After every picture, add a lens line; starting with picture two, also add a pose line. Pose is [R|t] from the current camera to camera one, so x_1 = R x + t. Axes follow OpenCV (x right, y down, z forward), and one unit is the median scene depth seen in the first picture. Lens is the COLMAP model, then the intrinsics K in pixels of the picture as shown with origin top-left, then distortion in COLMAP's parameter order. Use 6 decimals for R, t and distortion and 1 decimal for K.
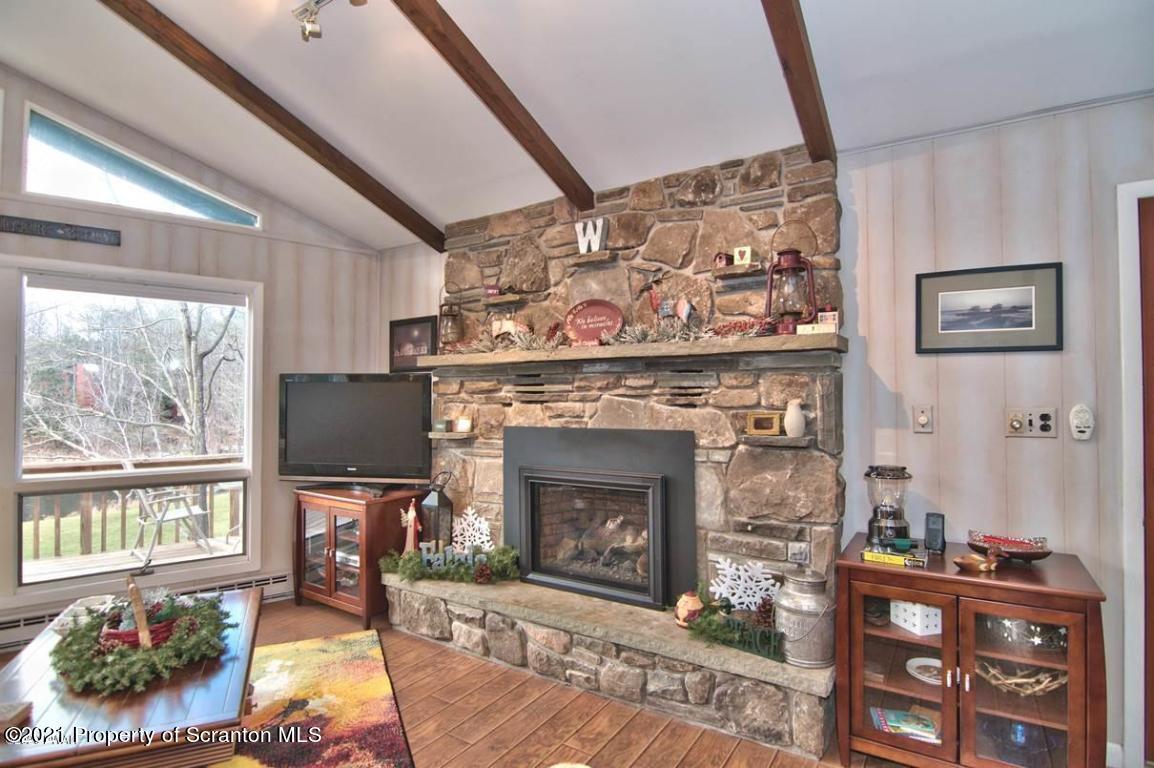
lens RADIAL K [[583.7, 0, 577.0], [0, 583.7, 384.0], [0, 0, 1]] dist [-0.000736, -0.016746]
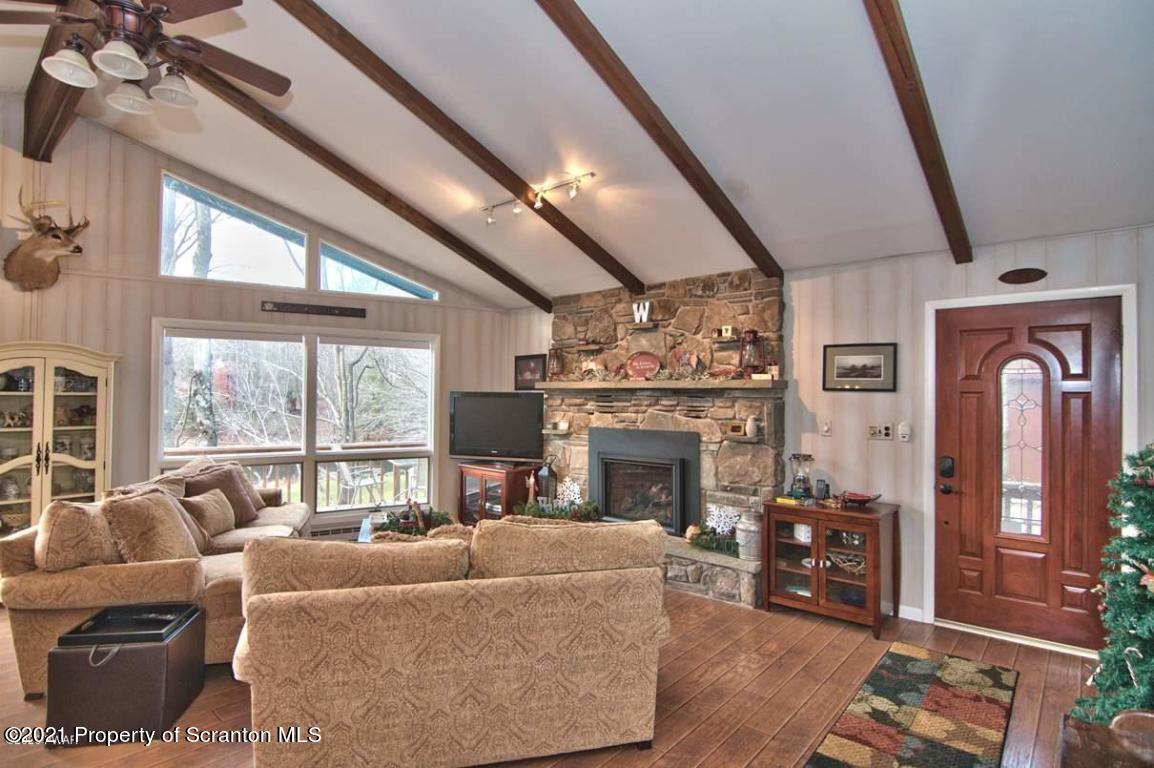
lens RADIAL K [[583.7, 0, 577.0], [0, 583.7, 384.0], [0, 0, 1]] dist [-0.000736, -0.016746]
pose [[0.989520, 0.006700, -0.144239, 0.089269], [-0.005944, 0.999966, 0.005667, -0.066521], [0.144272, -0.004750, 0.989527, -0.721944]]
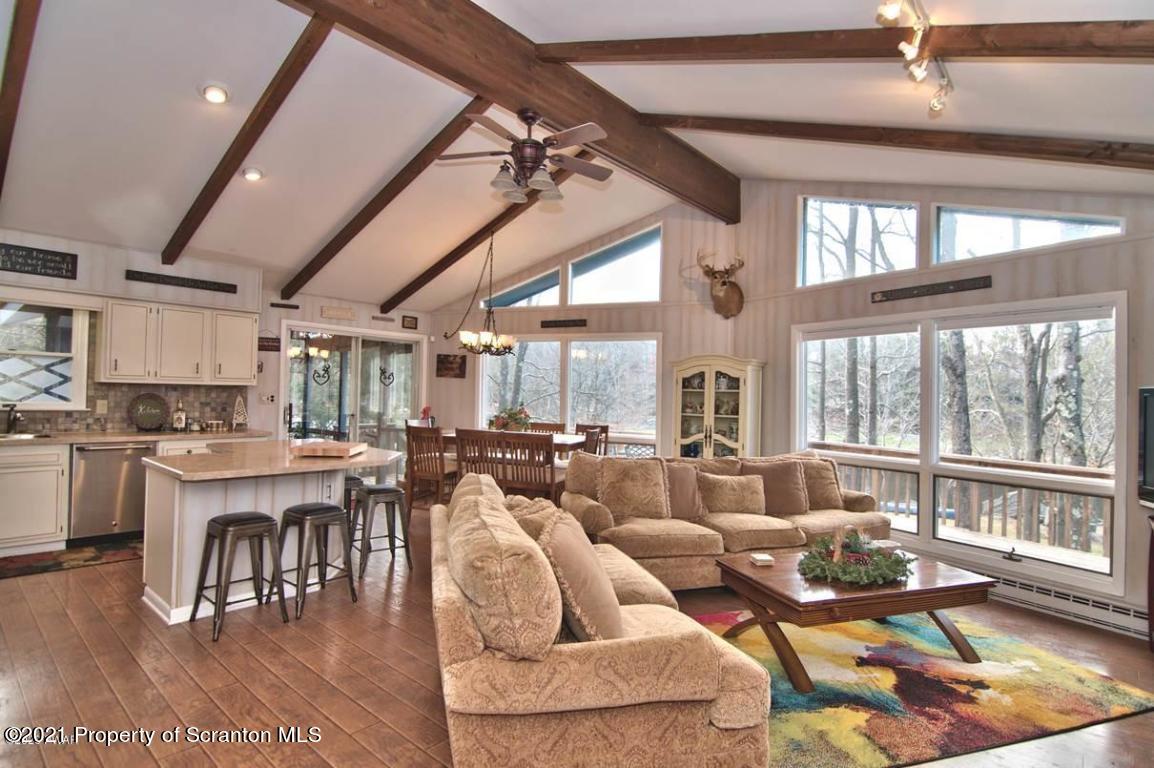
lens RADIAL K [[583.7, 0, 577.0], [0, 583.7, 384.0], [0, 0, 1]] dist [-0.000736, -0.016746]
pose [[-0.144082, -0.020272, -0.989358, 0.671312], [0.000156, 0.999790, -0.020508, -0.006121], [0.989566, -0.003109, -0.144049, 0.353756]]
